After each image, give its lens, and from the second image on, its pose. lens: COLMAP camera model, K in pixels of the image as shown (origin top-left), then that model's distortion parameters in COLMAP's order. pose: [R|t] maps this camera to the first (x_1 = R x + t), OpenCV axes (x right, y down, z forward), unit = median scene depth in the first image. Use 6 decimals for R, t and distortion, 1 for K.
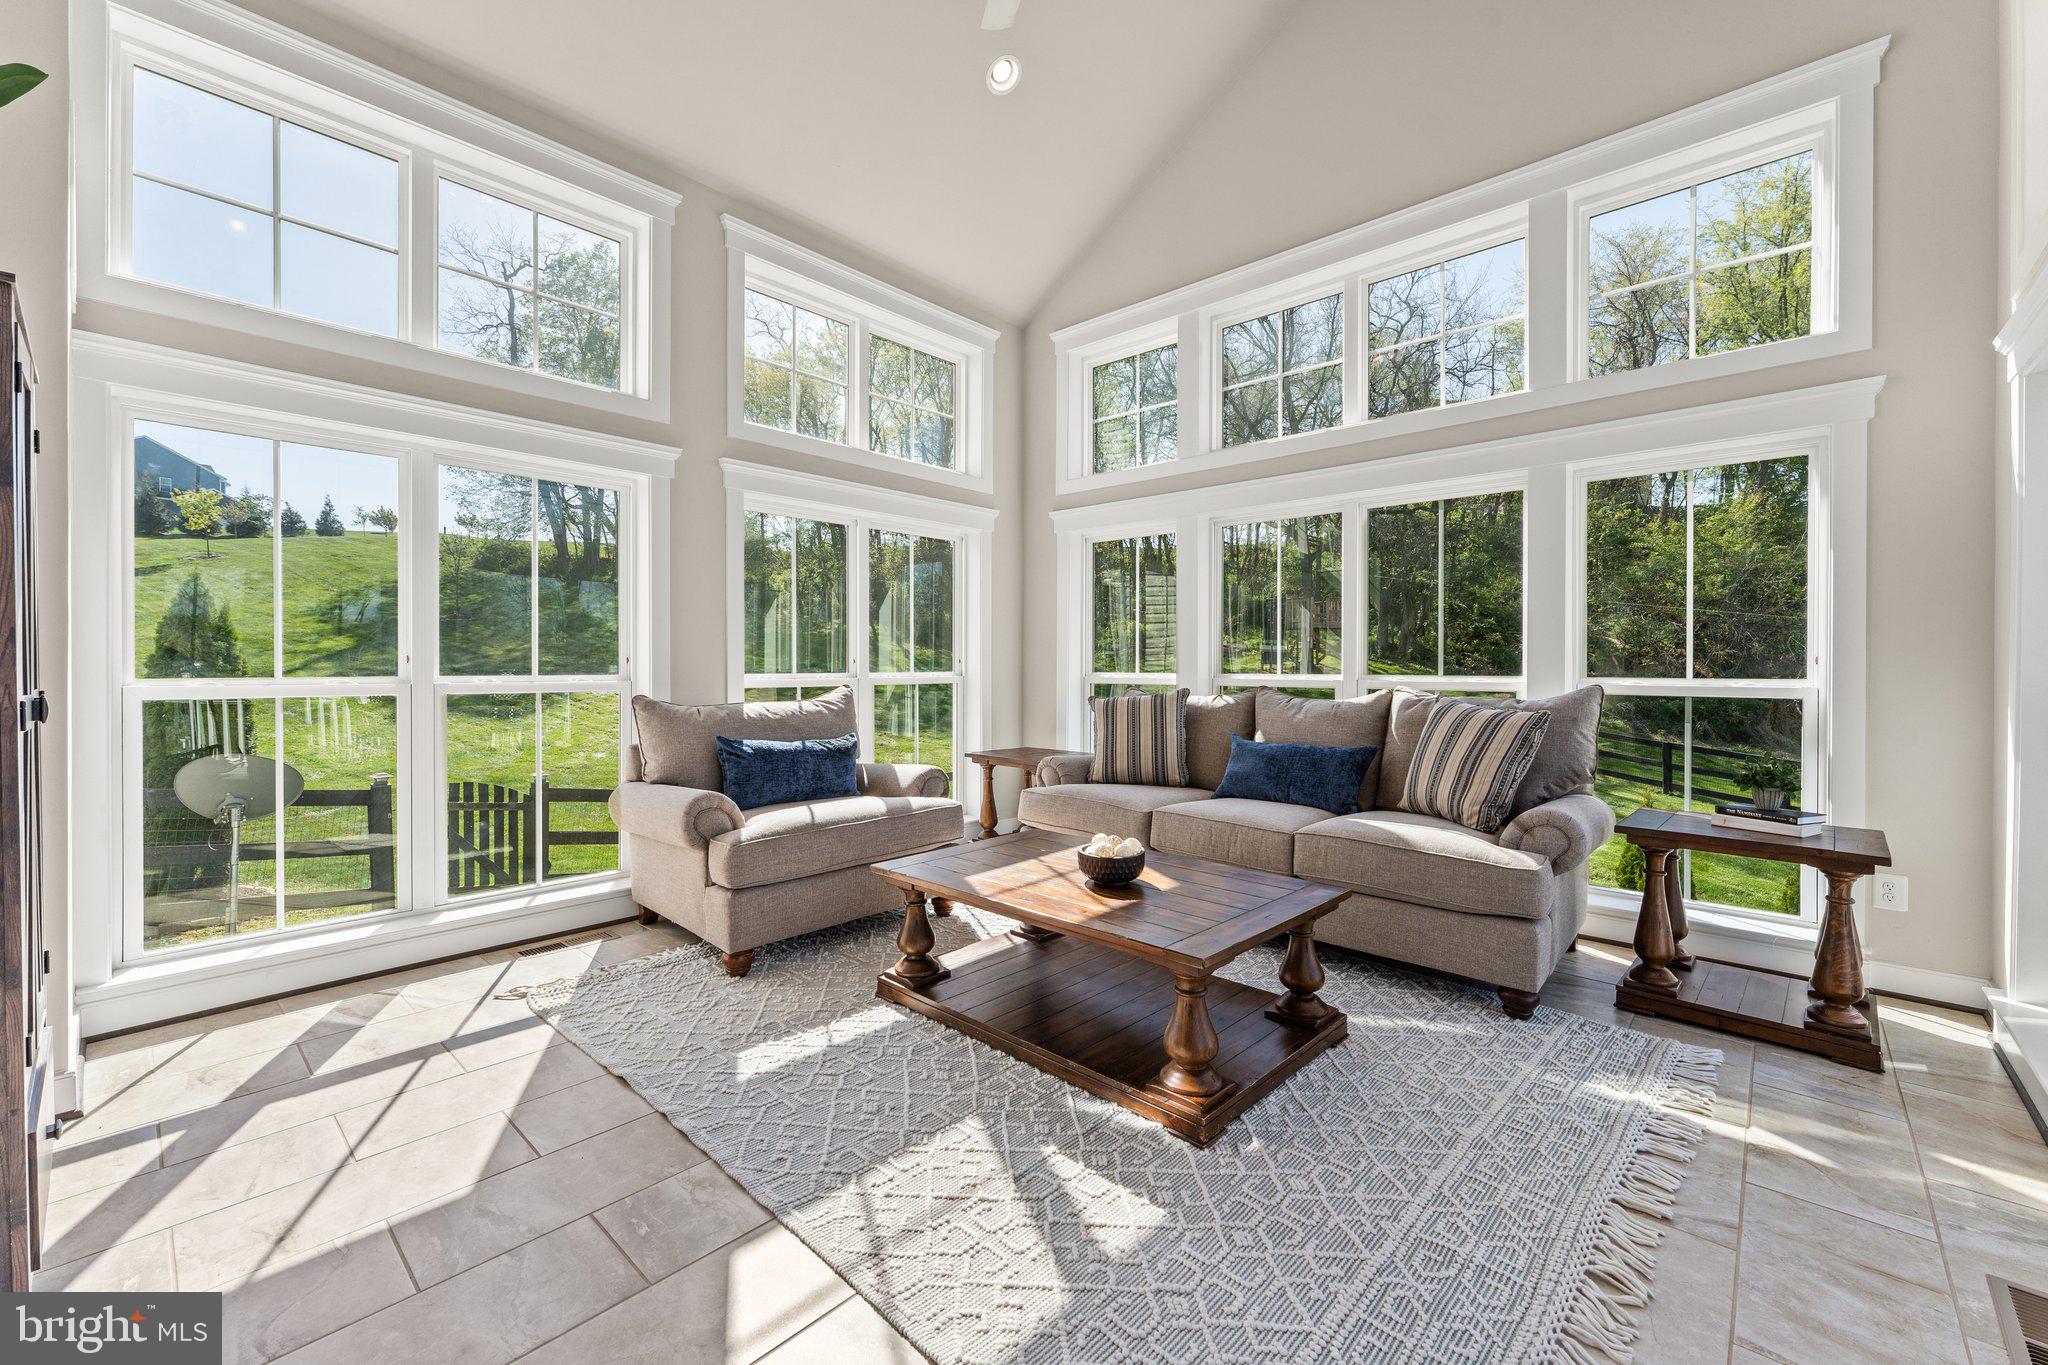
lens RADIAL K [[825.1, 0, 1026.4], [0, 825.1, 665.9], [0, 0, 1]] dist [0.002366, -0.000193]
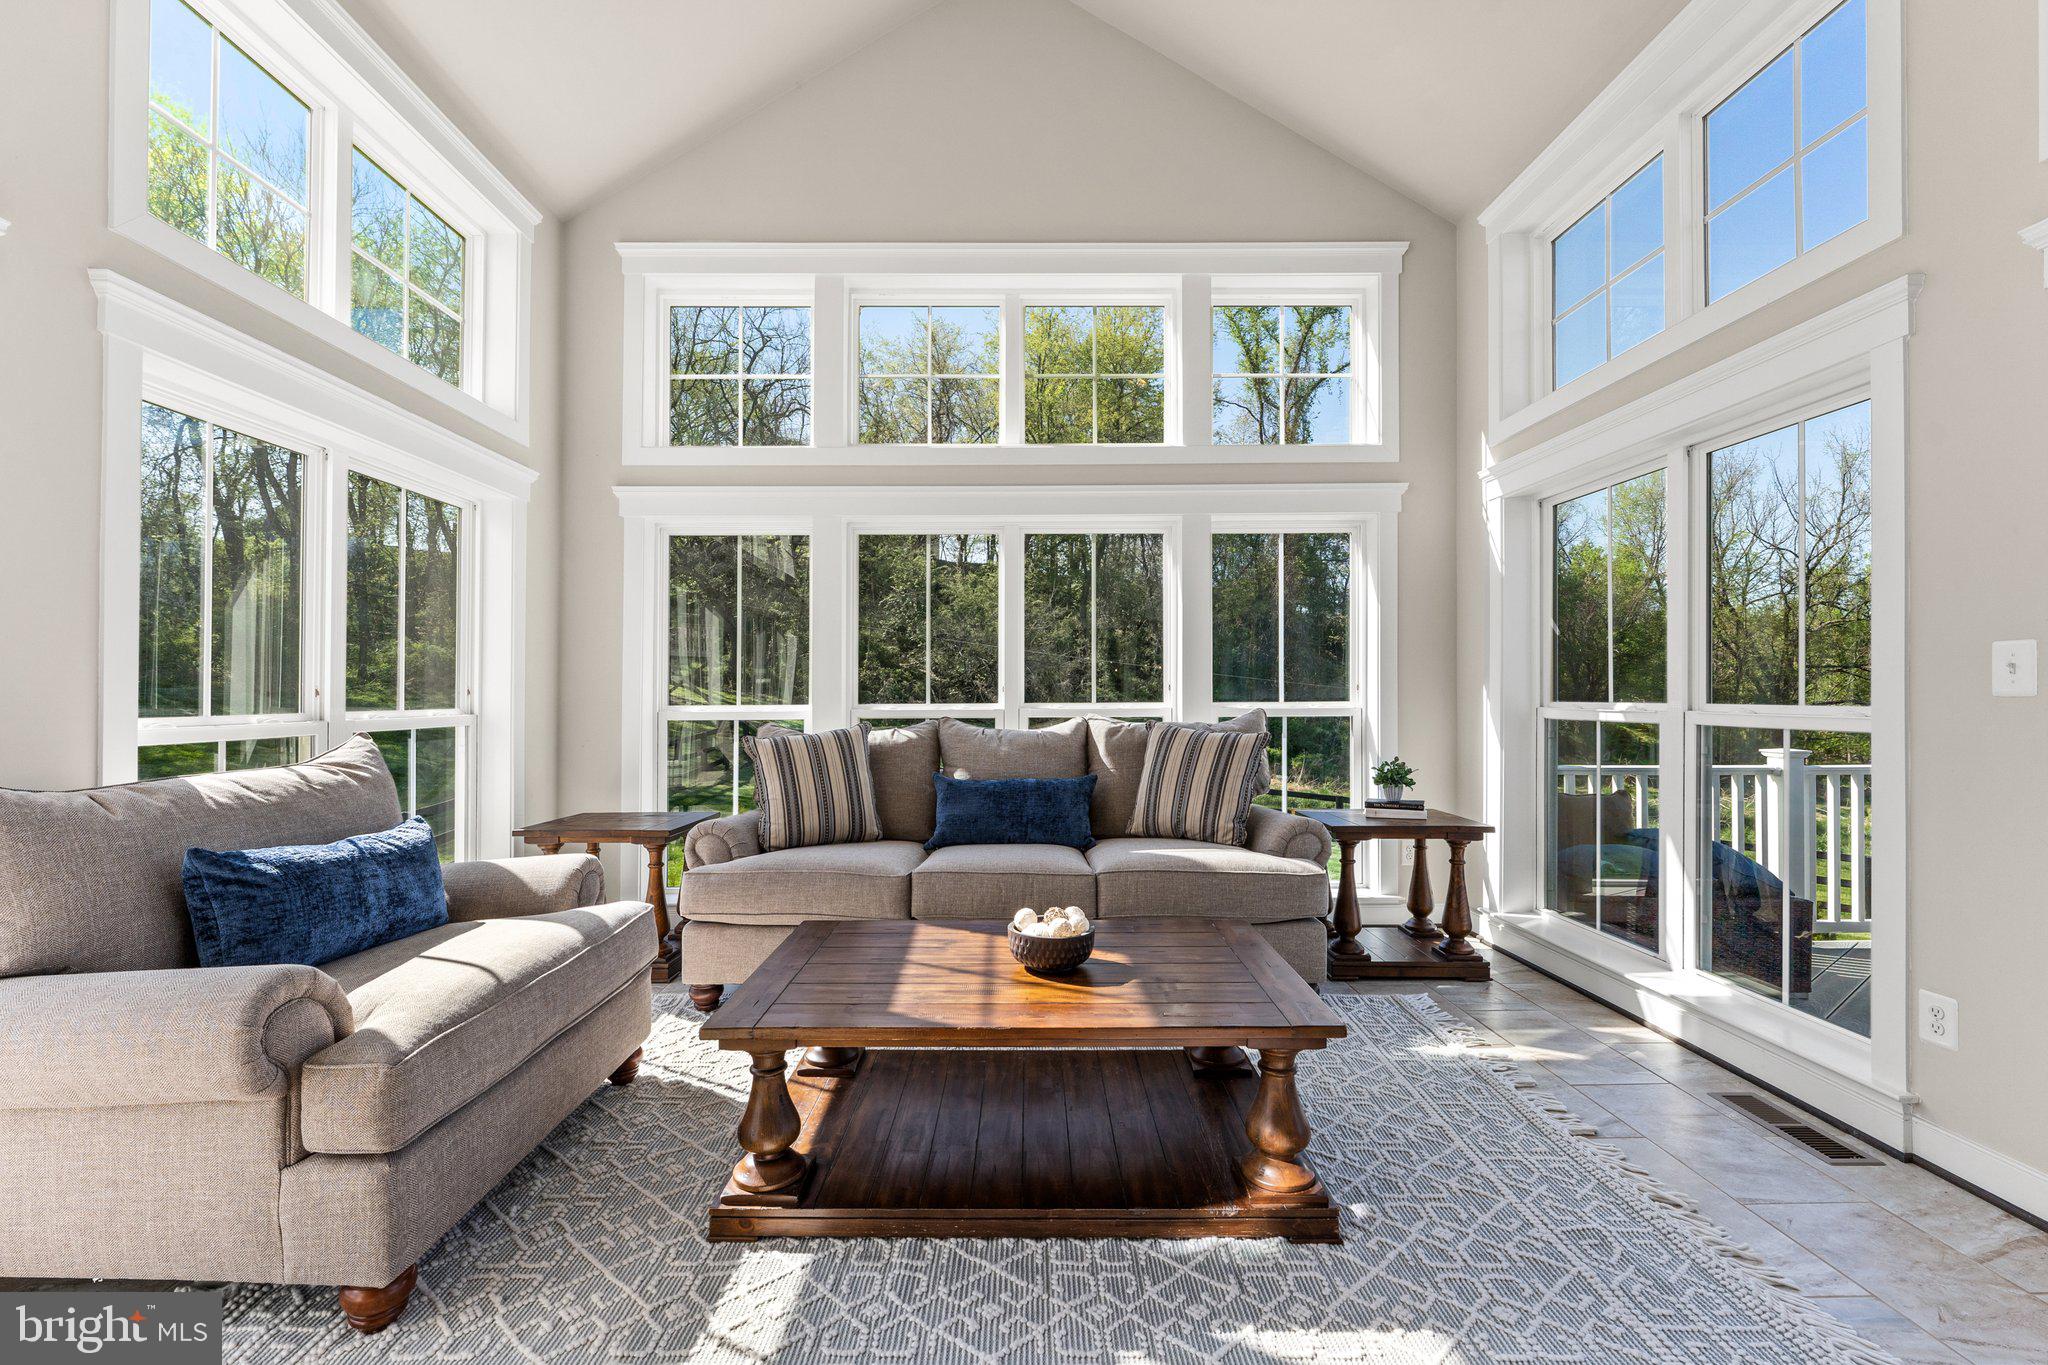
lens RADIAL K [[874.8, 0, 1021.4], [0, 874.8, 689.9], [0, 0, 1]] dist [0.000205, -0.000178]
pose [[0.732973, -0.003129, 0.680251, -0.338393], [0.009863, 0.999933, -0.006028, 0.000953], [-0.680186, 0.011128, 0.732955, 0.278546]]
